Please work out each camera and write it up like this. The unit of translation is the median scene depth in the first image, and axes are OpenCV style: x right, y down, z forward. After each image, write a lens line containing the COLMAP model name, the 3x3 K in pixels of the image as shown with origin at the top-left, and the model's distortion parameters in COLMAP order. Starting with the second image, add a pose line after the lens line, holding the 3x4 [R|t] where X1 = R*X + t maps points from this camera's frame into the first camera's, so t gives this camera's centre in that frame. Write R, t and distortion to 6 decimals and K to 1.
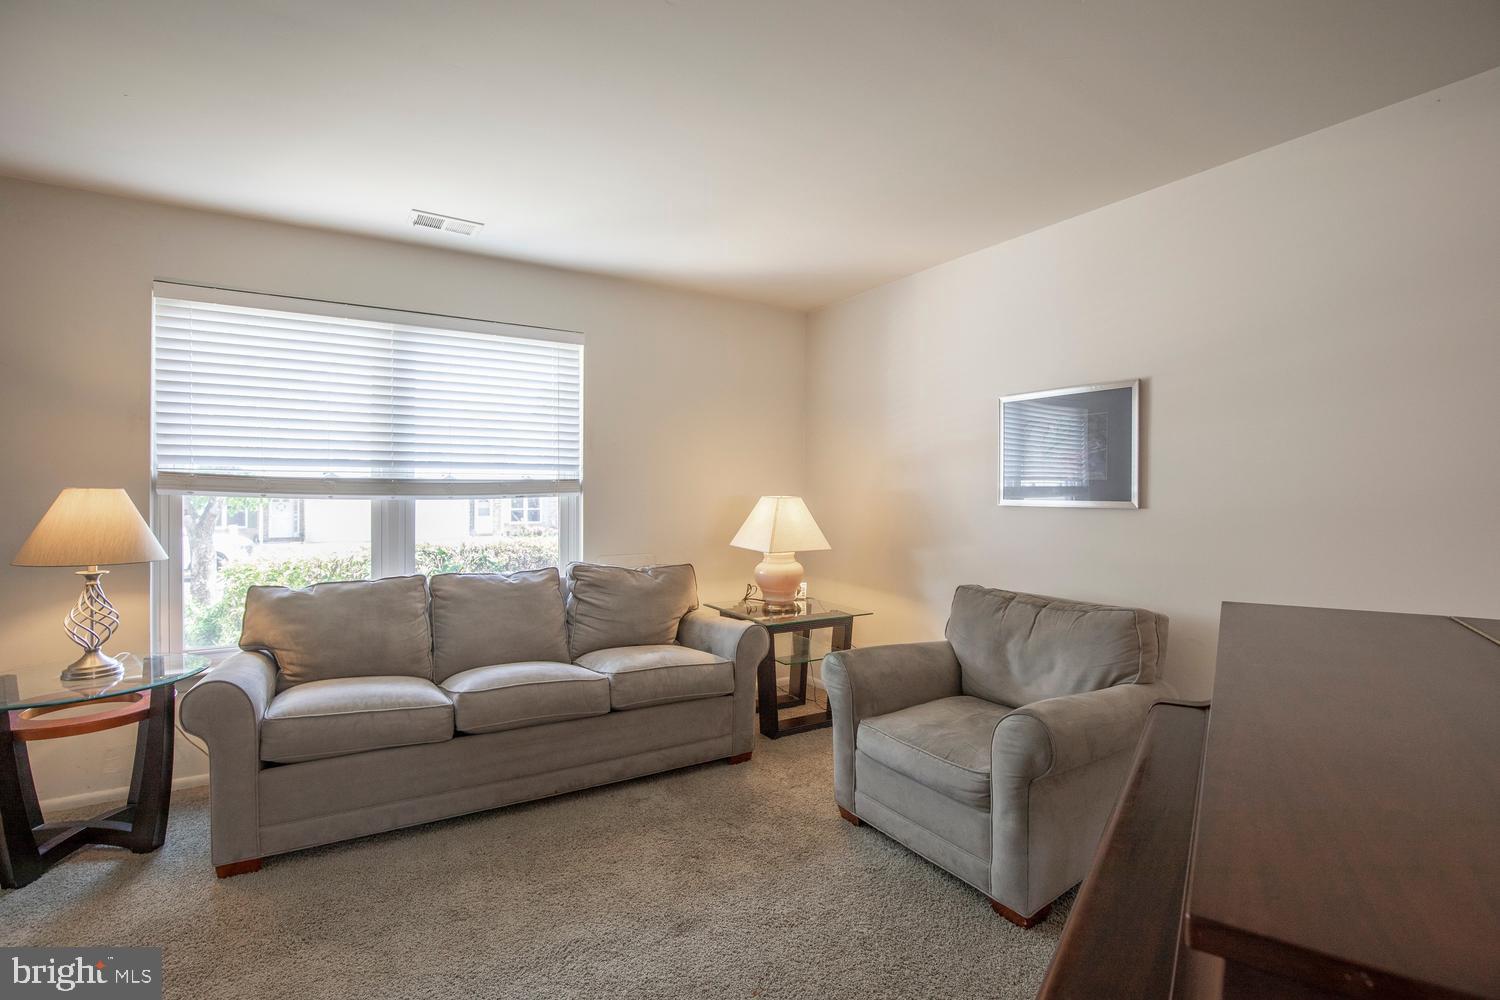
lens RADIAL K [[692.8, 0, 744.7], [0, 692.8, 492.9], [0, 0, 1]] dist [-0.038223, 0.007741]
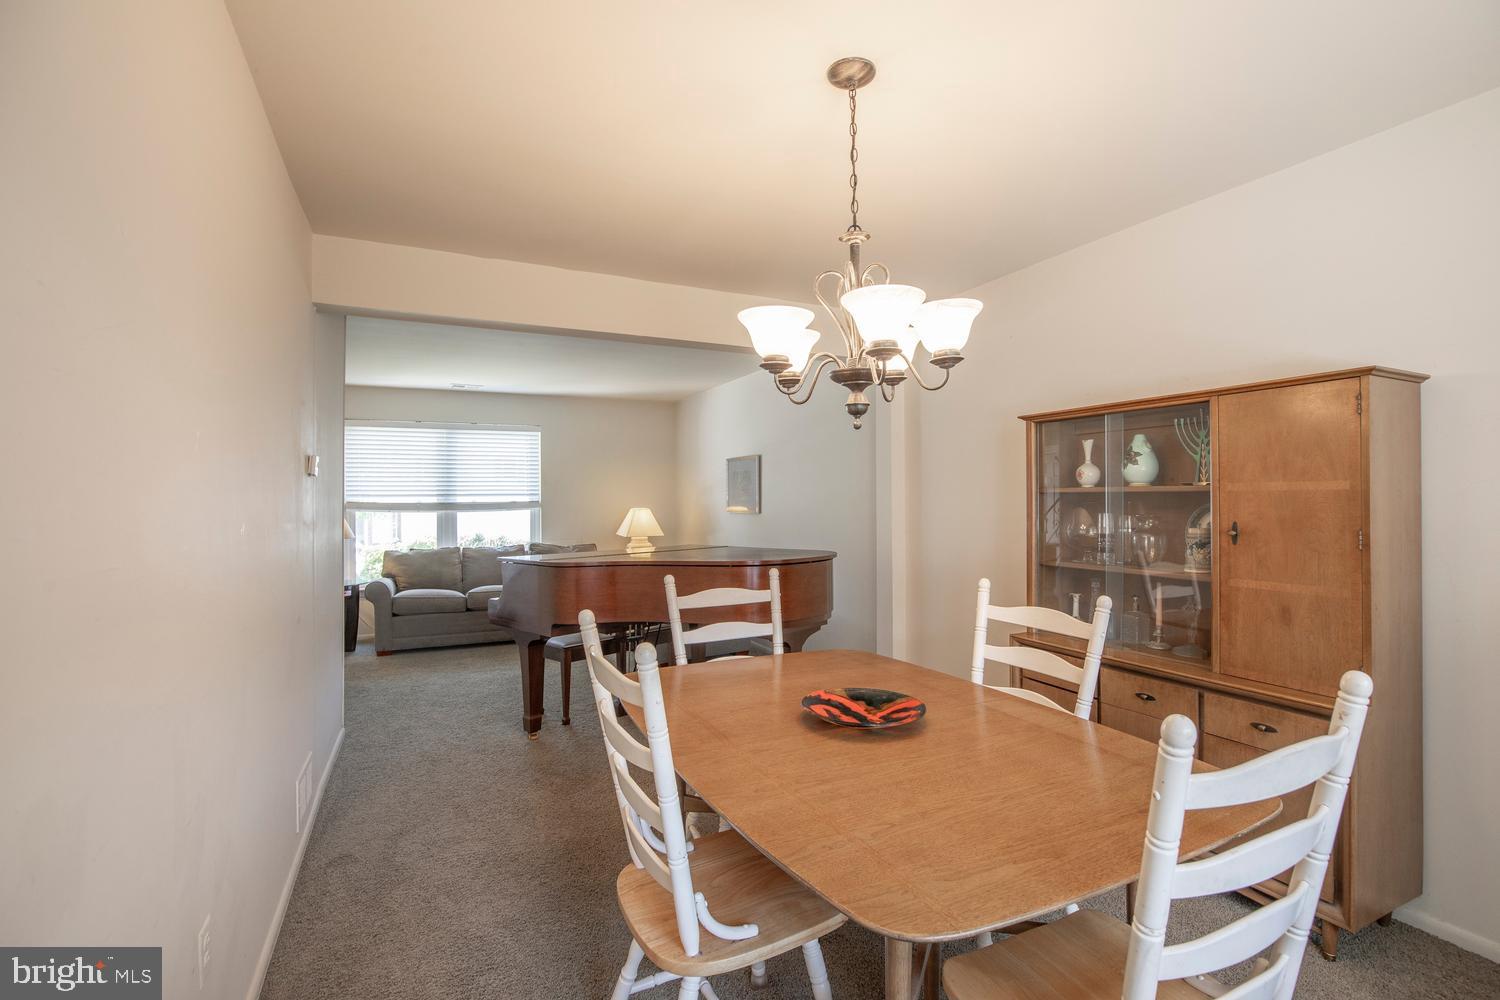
lens RADIAL K [[692.8, 0, 744.7], [0, 692.8, 492.9], [0, 0, 1]] dist [-0.038223, 0.007741]
pose [[0.994220, -0.012815, -0.106595, 0.650596], [0.011825, 0.999881, -0.009918, -0.019102], [0.106710, 0.008600, 0.994253, -1.046784]]
